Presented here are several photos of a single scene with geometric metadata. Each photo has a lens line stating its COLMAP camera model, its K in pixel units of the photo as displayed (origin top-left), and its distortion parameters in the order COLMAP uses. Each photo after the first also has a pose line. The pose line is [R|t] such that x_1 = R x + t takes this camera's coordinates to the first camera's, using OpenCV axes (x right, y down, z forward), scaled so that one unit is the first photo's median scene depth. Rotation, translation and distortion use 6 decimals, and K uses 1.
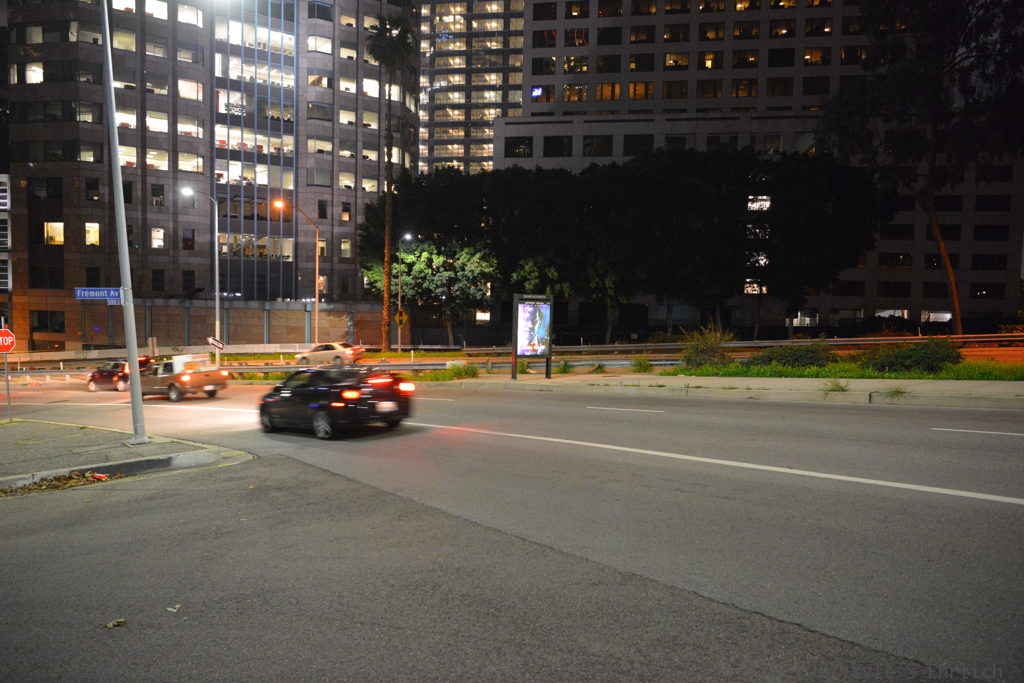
lens RADIAL K [[699.1, 0, 501.6], [0, 699.1, 337.3], [0, 0, 1]] dist [-0.011653, 0.001679]
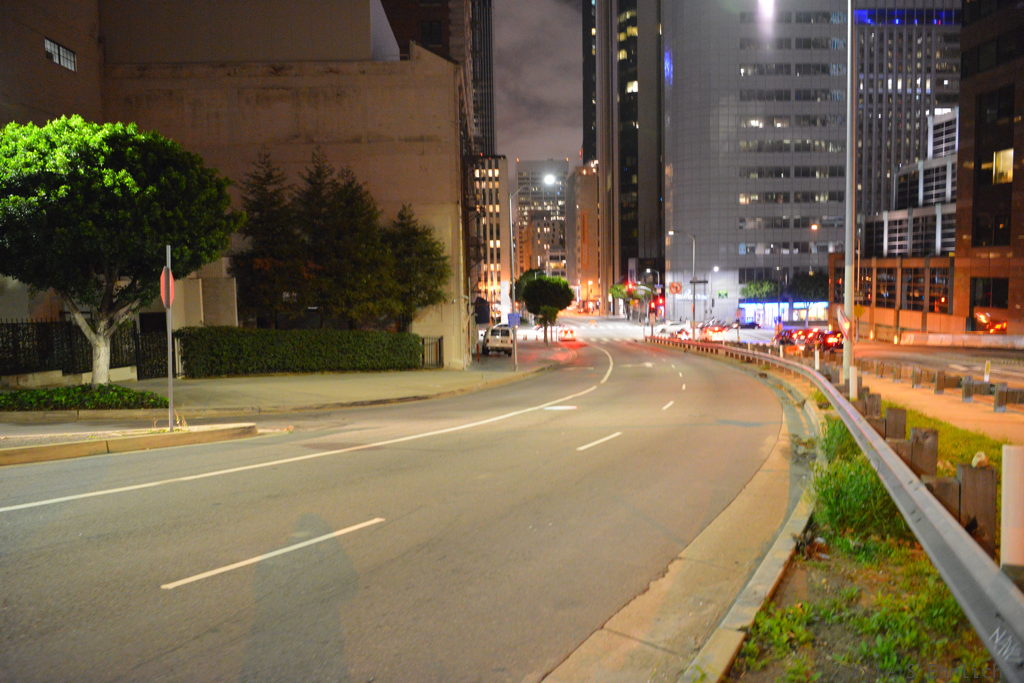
lens RADIAL K [[747.3, 0, 508.0], [0, 747.3, 336.7], [0, 0, 1]] dist [-0.030565, -0.000996]
pose [[0.214526, 0.061813, -0.974760, -0.017035], [-0.039163, 0.997737, 0.054651, 0.000354], [0.975933, 0.026451, 0.216461, 0.350676]]
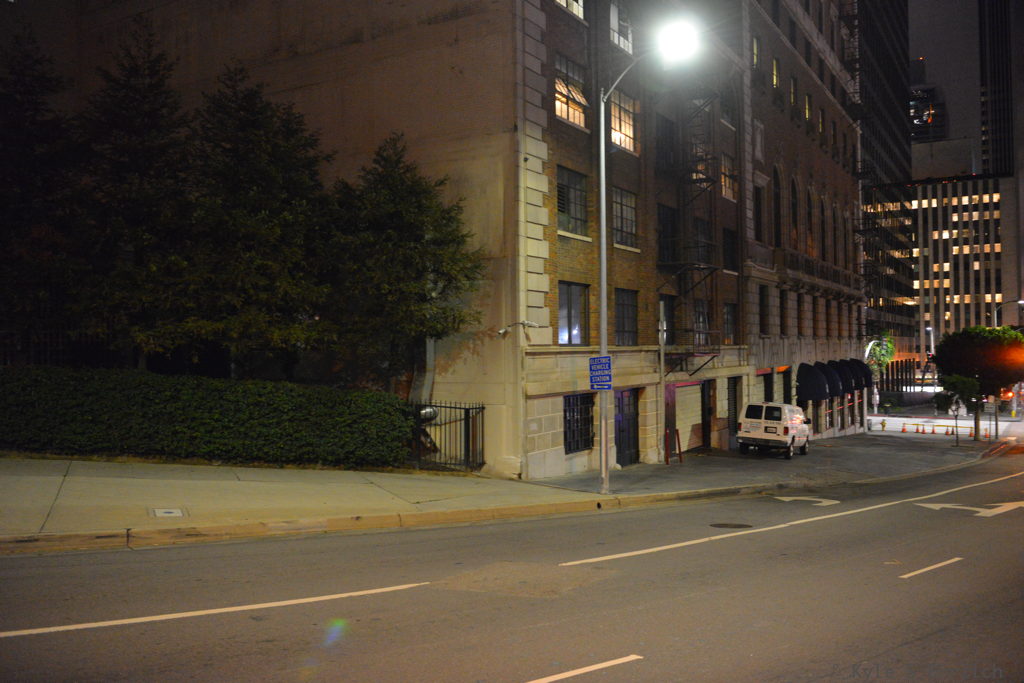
lens RADIAL K [[863.9, 0, 504.6], [0, 863.9, 336.4], [0, 0, 1]] dist [-0.029812, 0.013209]
pose [[-0.353164, -0.031680, -0.935025, -0.273404], [-0.057356, 0.998280, -0.012159, 0.010929], [0.933802, 0.049335, -0.354373, 0.534581]]
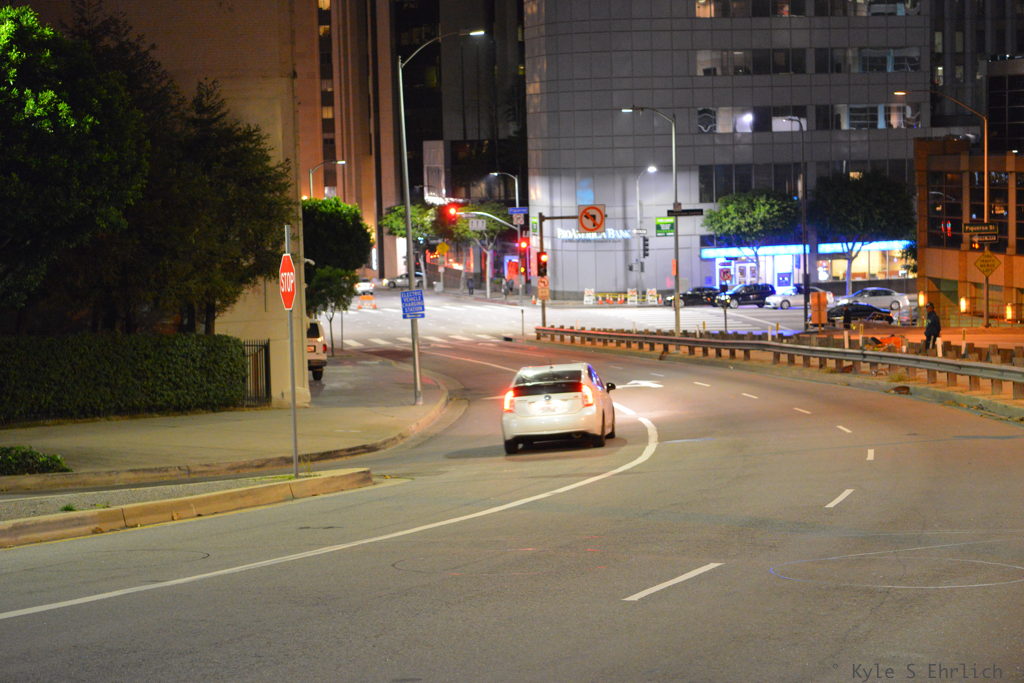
lens RADIAL K [[1998.3, 0, 497.7], [0, 1998.3, 328.6], [0, 0, 1]] dist [-0.024033, 0.282982]
pose [[0.438172, 0.049756, -0.897513, 0.132681], [-0.020505, 0.998760, 0.045358, -0.007515], [0.898657, -0.001471, 0.438649, 0.178455]]
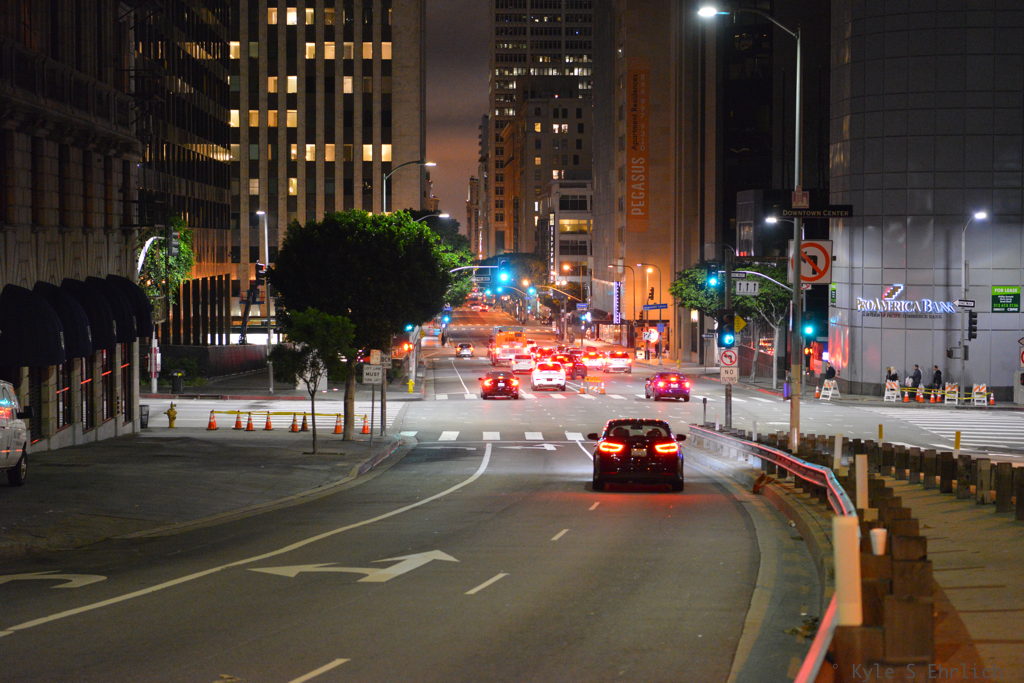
lens RADIAL K [[1998.3, 0, 497.7], [0, 1998.3, 328.6], [0, 0, 1]] dist [-0.024033, 0.282982]
pose [[0.217711, 0.019287, -0.975823, -0.260400], [-0.058924, 0.998241, 0.006584, 0.010825], [0.974233, 0.056066, 0.218464, 0.529416]]
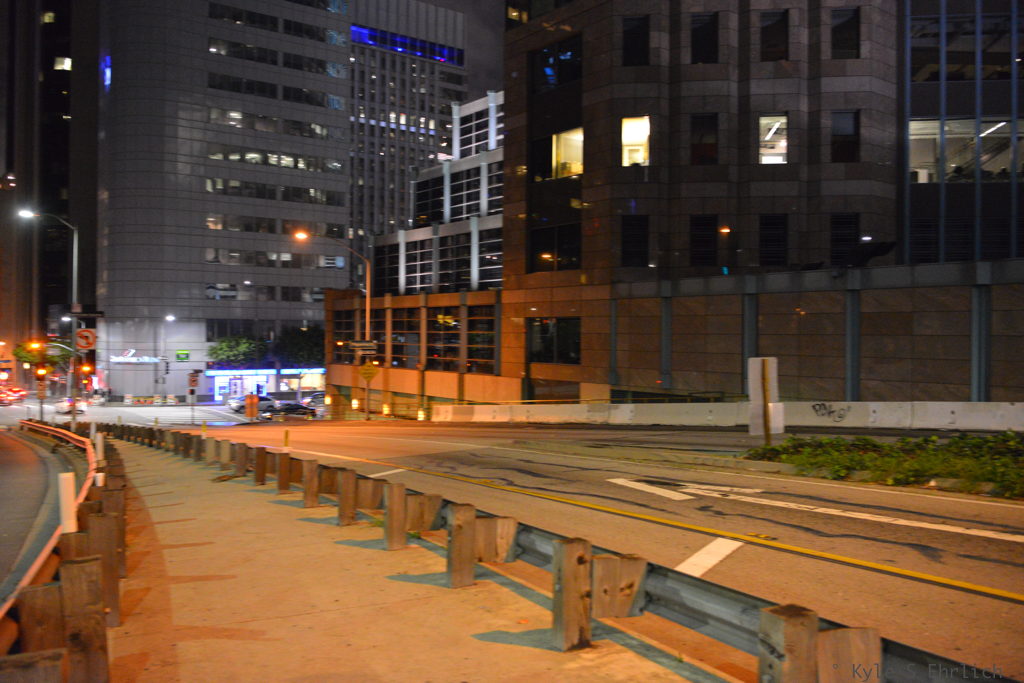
lens RADIAL K [[863.9, 0, 504.6], [0, 863.9, 336.4], [0, 0, 1]] dist [-0.029812, 0.013209]
pose [[0.734252, -0.015438, -0.678701, -0.272327], [-0.034038, 0.997647, -0.059516, 0.010728], [0.678023, 0.066802, 0.731999, 0.538454]]
